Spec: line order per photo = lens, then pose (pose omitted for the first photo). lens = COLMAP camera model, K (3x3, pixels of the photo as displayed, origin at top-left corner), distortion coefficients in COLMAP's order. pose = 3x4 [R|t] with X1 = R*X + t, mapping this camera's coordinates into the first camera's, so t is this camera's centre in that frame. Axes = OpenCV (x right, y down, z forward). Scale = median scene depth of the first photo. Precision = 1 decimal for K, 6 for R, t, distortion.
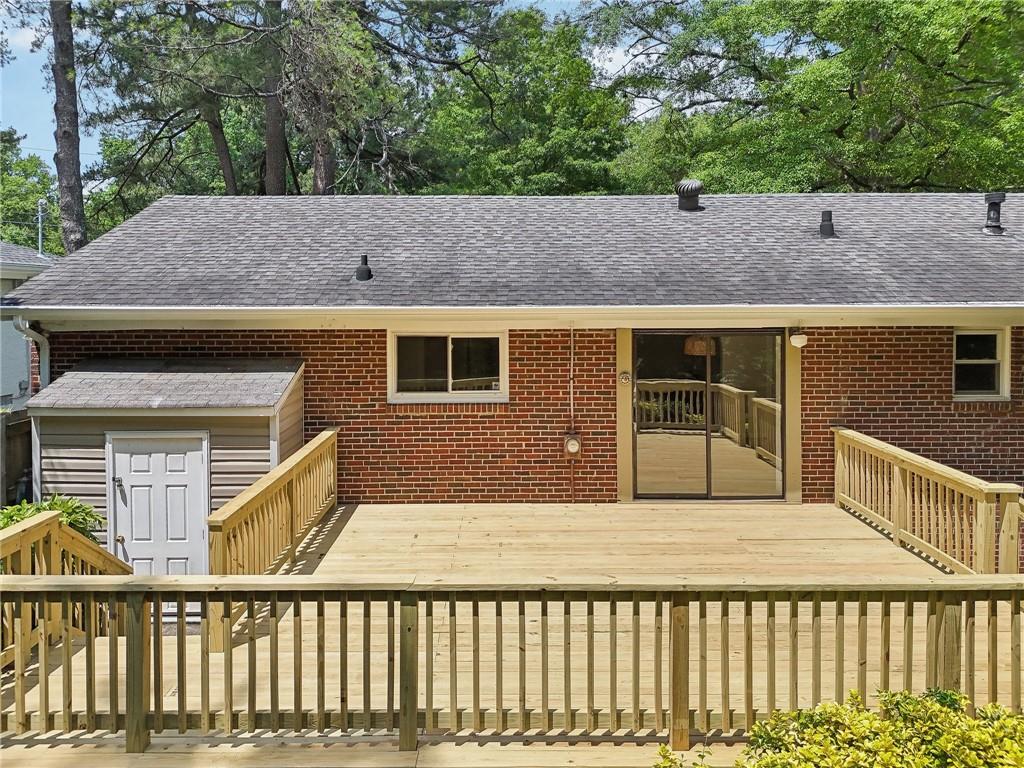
lens RADIAL K [[835.9, 0, 490.4], [0, 835.9, 352.9], [0, 0, 1]] dist [0.026890, -0.032761]
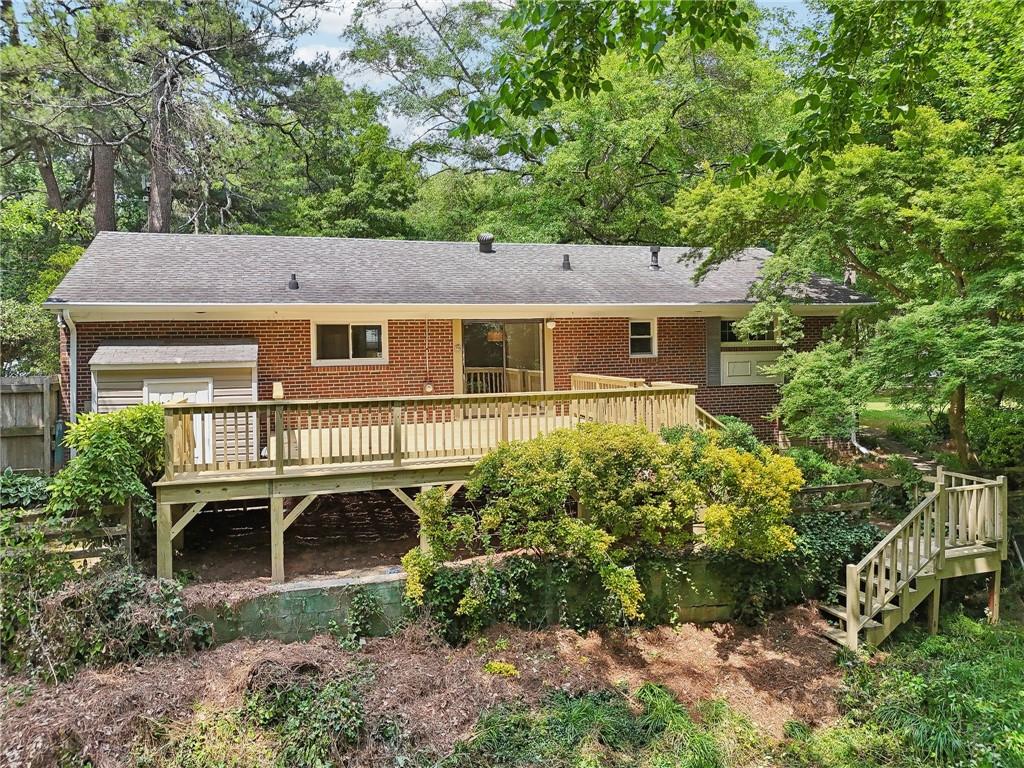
lens RADIAL K [[717.5, 0, 511.9], [0, 717.5, 383.2], [0, 0, 1]] dist [0.010439, -0.006418]
pose [[0.958874, -0.024923, 0.282735, -0.122754], [0.022023, 0.999667, 0.013433, 0.069682], [-0.282976, -0.006654, 0.959104, -0.366151]]
